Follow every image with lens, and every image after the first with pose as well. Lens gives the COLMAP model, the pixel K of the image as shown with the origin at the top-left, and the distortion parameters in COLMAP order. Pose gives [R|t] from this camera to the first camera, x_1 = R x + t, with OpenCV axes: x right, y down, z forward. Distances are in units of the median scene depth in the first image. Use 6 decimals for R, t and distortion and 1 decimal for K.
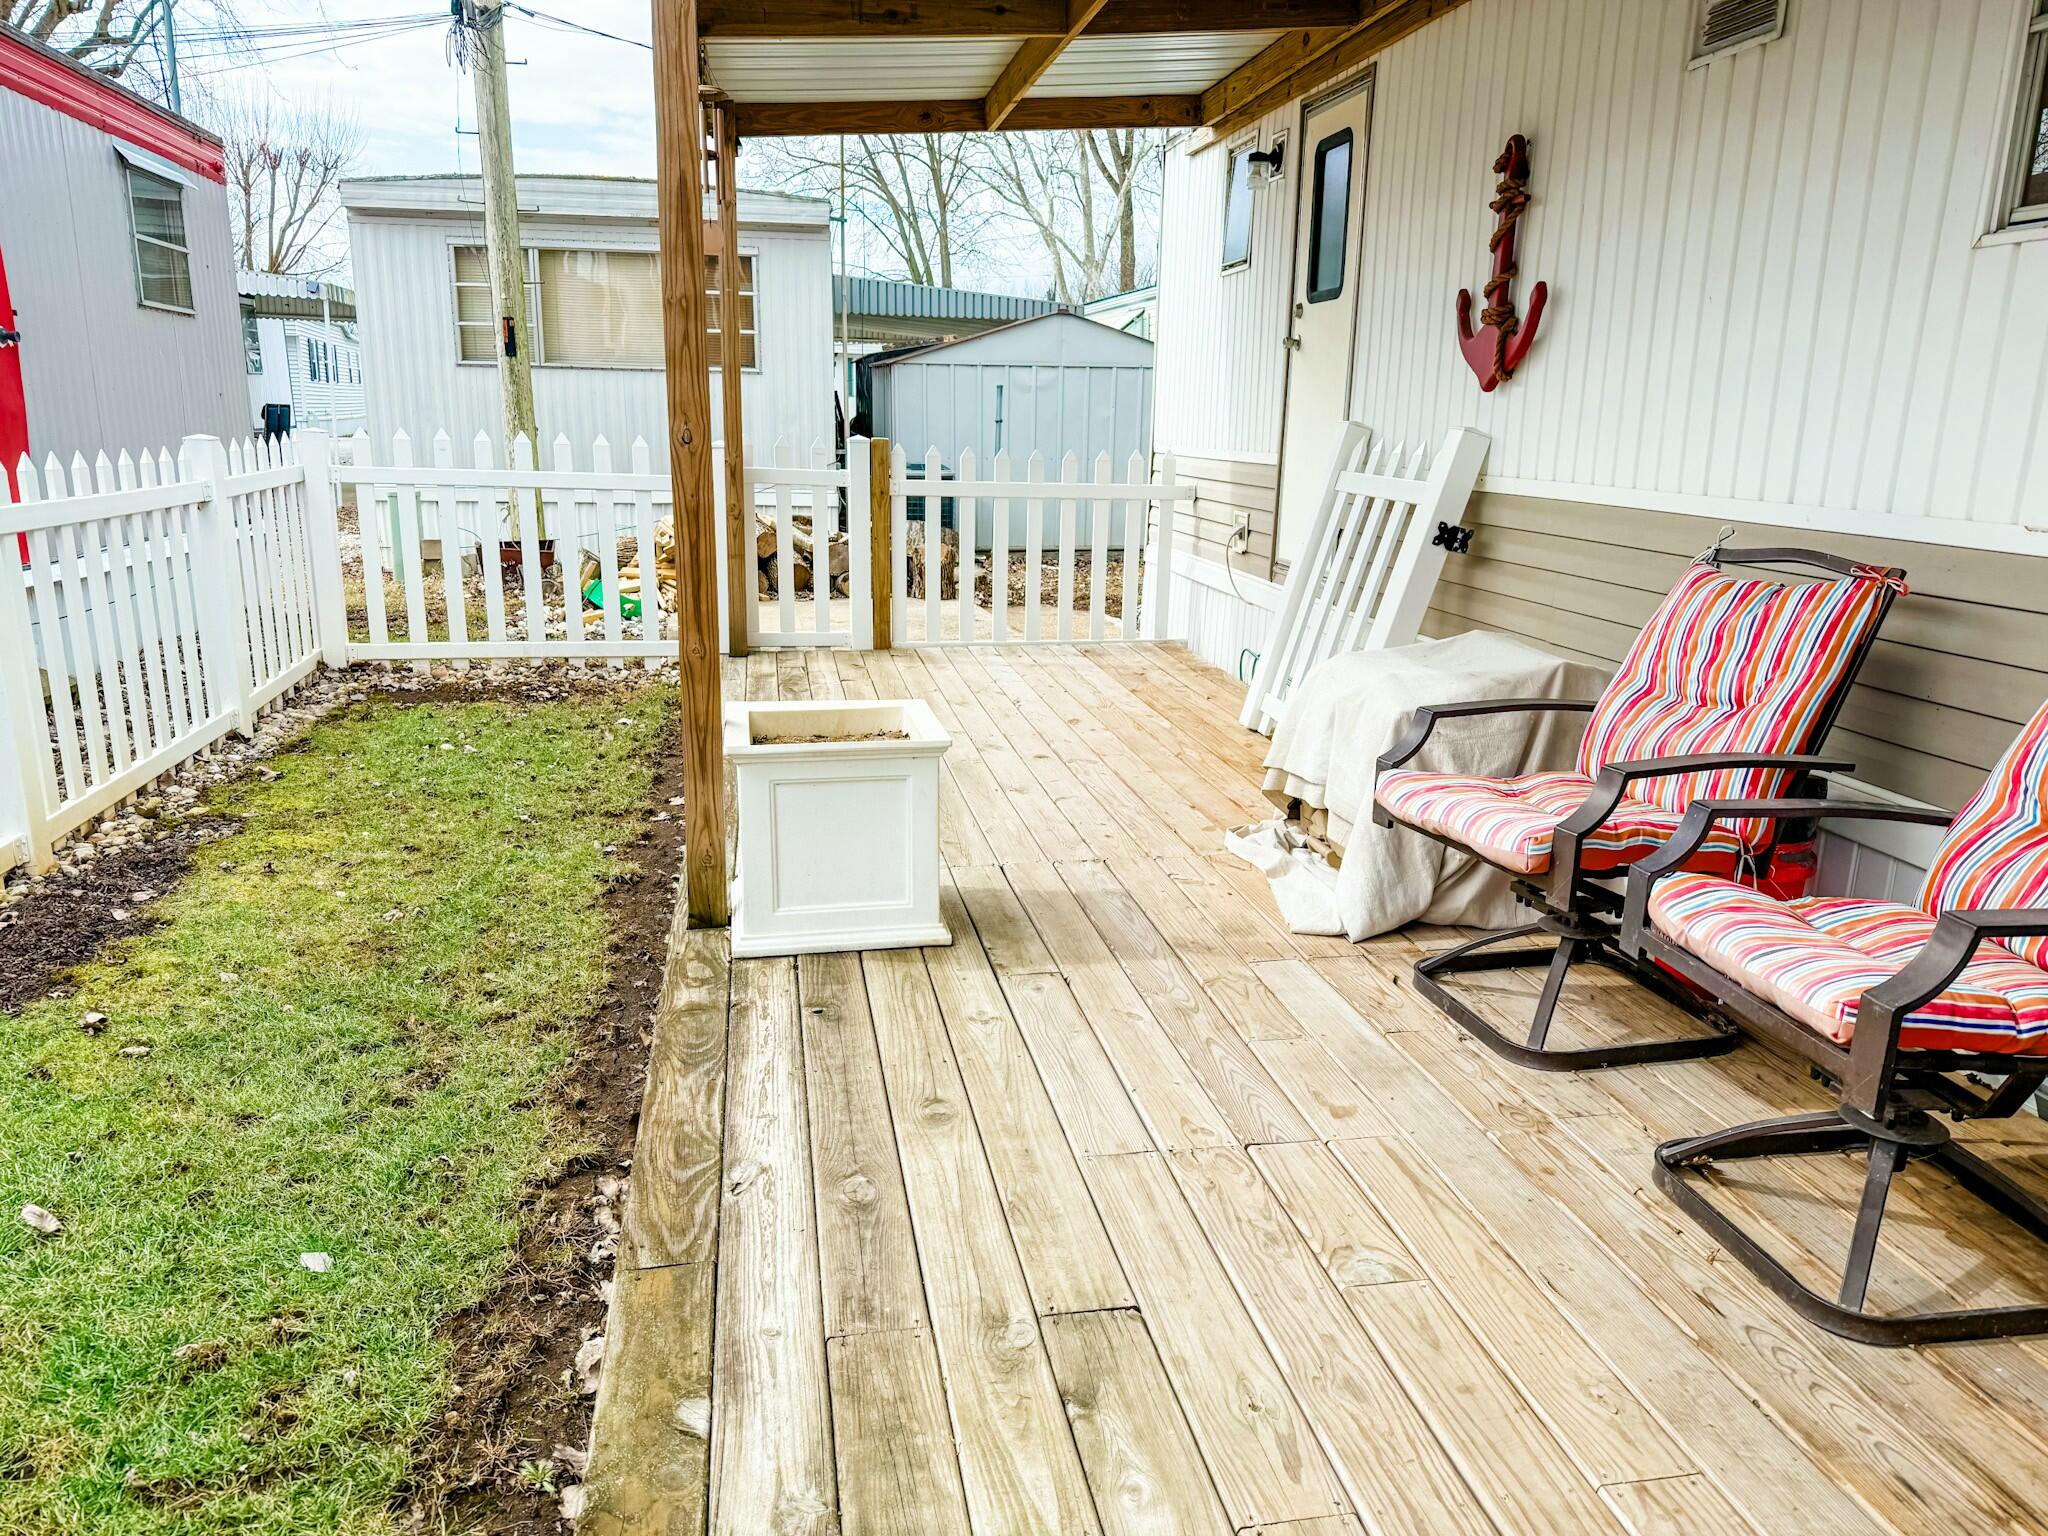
lens RADIAL K [[1419.4, 0, 1018.7], [0, 1419.4, 763.0], [0, 0, 1]] dist [-0.009882, -0.001619]
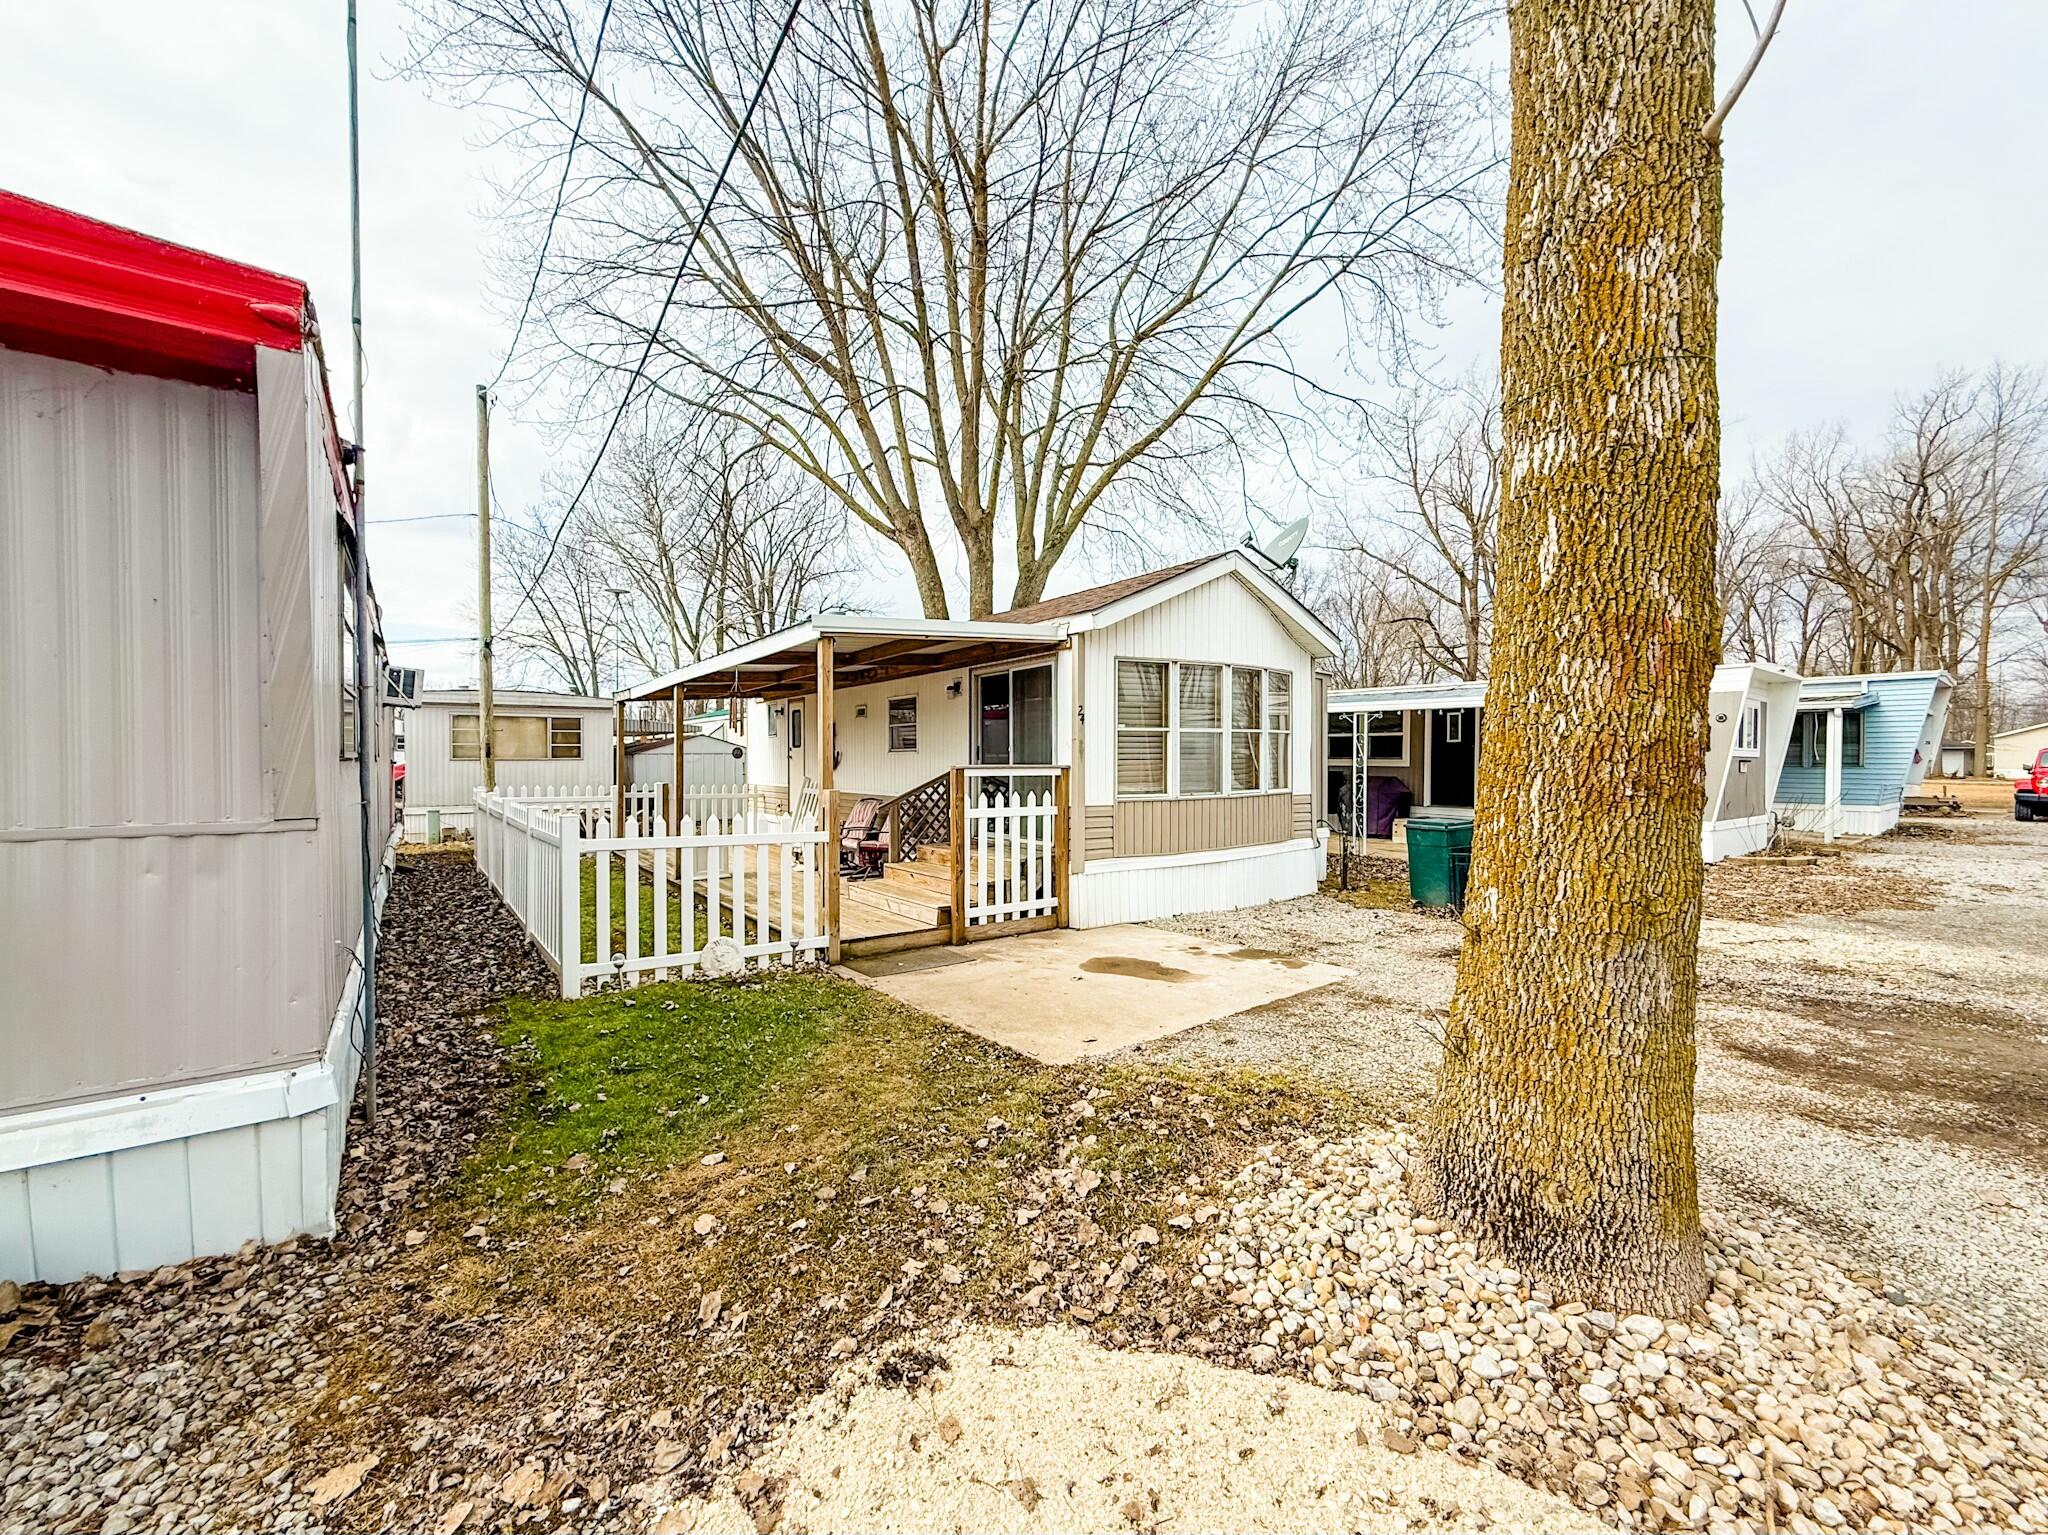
lens RADIAL K [[817.7, 0, 1014.0], [0, 817.7, 767.6], [0, 0, 1]] dist [-0.003483, -0.000071]
pose [[0.899969, -0.021367, 0.435431, -0.136319], [0.120326, 0.972175, -0.200991, 0.153041], [-0.419020, 0.233280, 0.877498, -0.725830]]
